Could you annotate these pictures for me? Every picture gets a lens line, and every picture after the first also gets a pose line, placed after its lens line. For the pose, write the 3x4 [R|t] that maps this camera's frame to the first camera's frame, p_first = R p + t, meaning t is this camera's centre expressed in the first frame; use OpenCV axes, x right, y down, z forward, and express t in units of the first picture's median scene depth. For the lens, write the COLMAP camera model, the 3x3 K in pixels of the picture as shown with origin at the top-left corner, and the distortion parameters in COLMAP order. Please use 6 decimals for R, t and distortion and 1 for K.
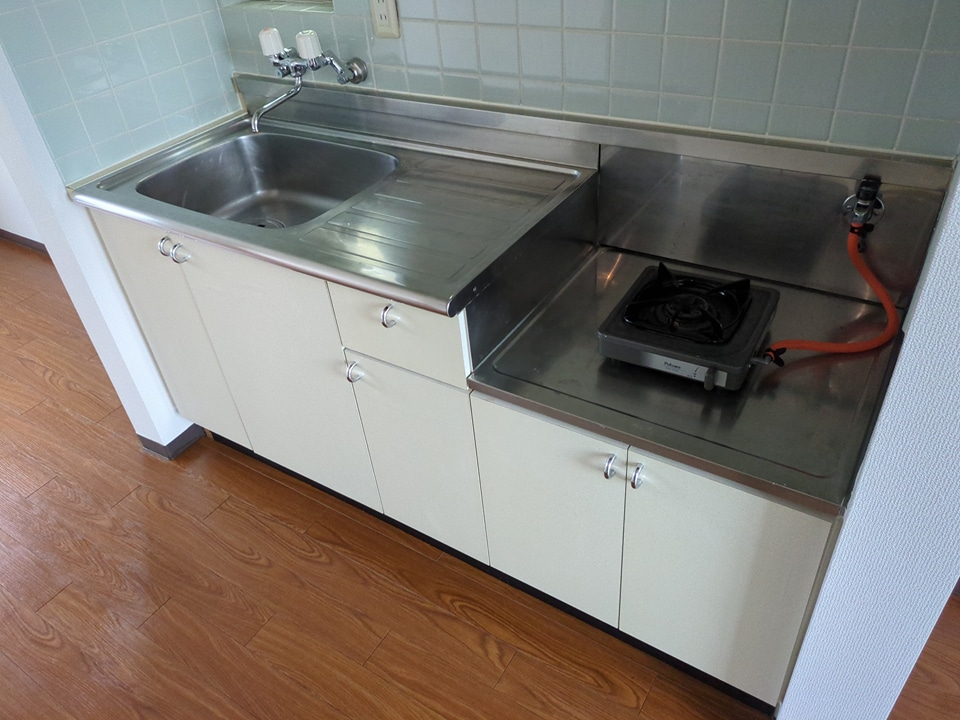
lens RADIAL K [[721.0, 0, 480.9], [0, 721.0, 353.5], [0, 0, 1]] dist [0.029943, -0.020324]
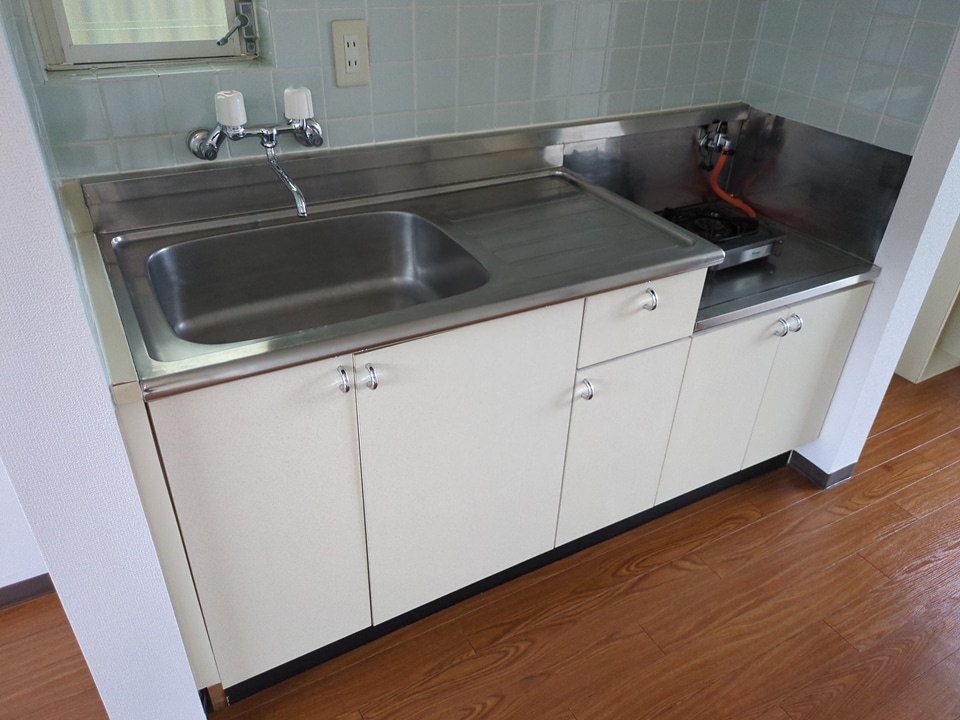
lens RADIAL K [[721.0, 0, 479.7], [0, 721.0, 361.0], [0, 0, 1]] dist [0.029943, -0.020324]
pose [[0.457004, -0.389353, 0.799720, -0.889121], [0.466748, 0.870341, 0.157011, -0.202373], [-0.757162, 0.301513, 0.579479, 0.453940]]
